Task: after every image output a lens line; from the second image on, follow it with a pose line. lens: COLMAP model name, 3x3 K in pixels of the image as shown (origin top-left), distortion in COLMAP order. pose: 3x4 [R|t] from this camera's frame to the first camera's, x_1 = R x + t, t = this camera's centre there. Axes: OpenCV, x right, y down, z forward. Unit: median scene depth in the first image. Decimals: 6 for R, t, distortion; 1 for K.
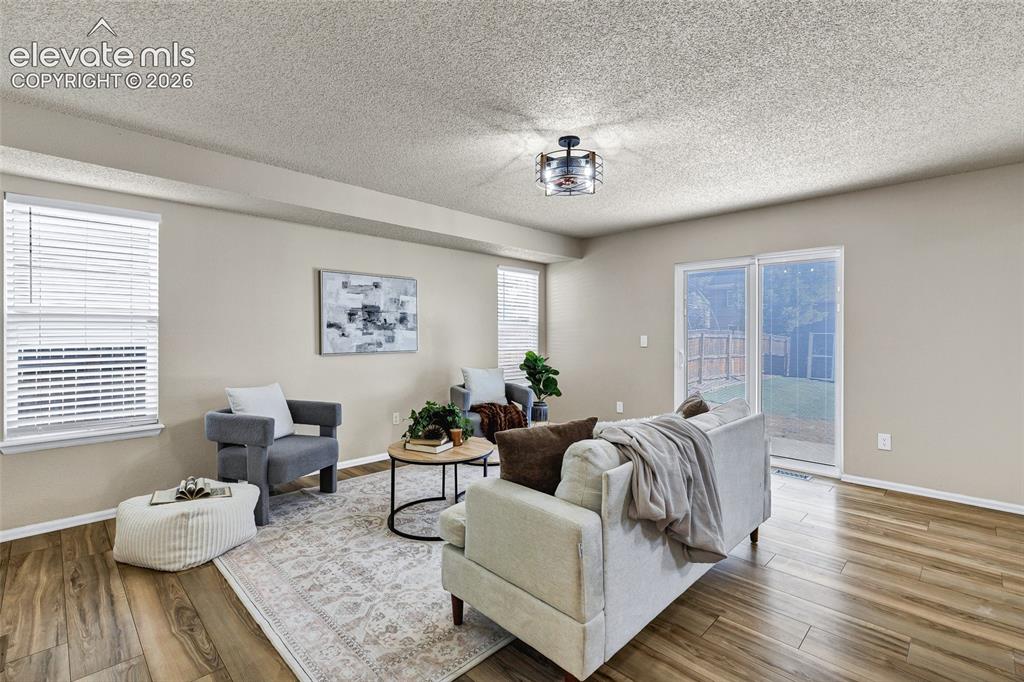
lens RADIAL K [[468.7, 0, 512.5], [0, 468.7, 332.3], [0, 0, 1]] dist [0.011022, -0.001665]
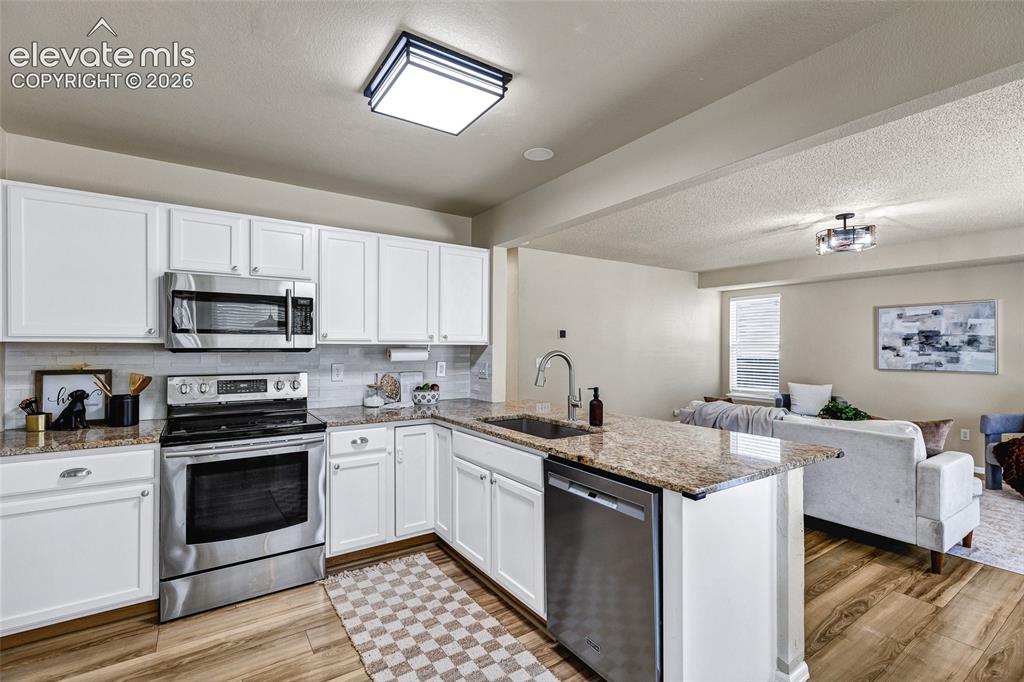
lens RADIAL K [[468.7, 0, 512.2], [0, 468.7, 342.8], [0, 0, 1]] dist [0.011022, -0.001665]
pose [[-0.197868, -0.007823, -0.980198, 1.093664], [0.002817, 0.999959, -0.008549, -0.020249], [0.980225, -0.004452, -0.197837, 0.217546]]
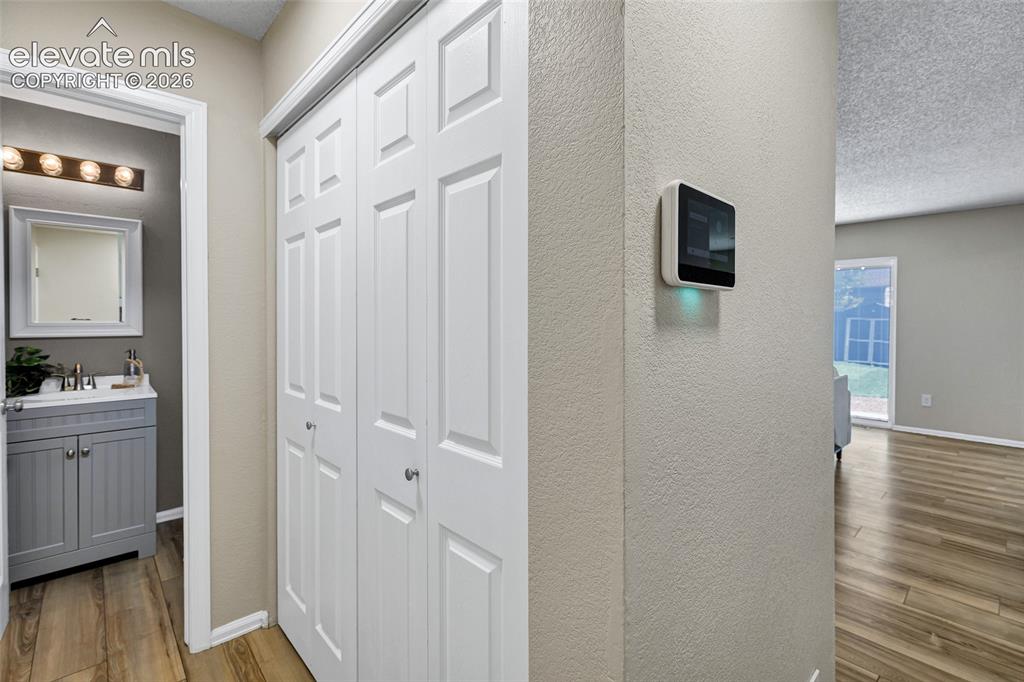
lens RADIAL K [[468.7, 0, 513.0], [0, 468.7, 322.0], [0, 0, 1]] dist [0.011022, -0.001665]
pose [[0.999206, 0.002653, -0.039743, -0.317094], [-0.002087, 0.999896, 0.014288, -0.012052], [0.039777, -0.014194, 0.999108, -0.368396]]
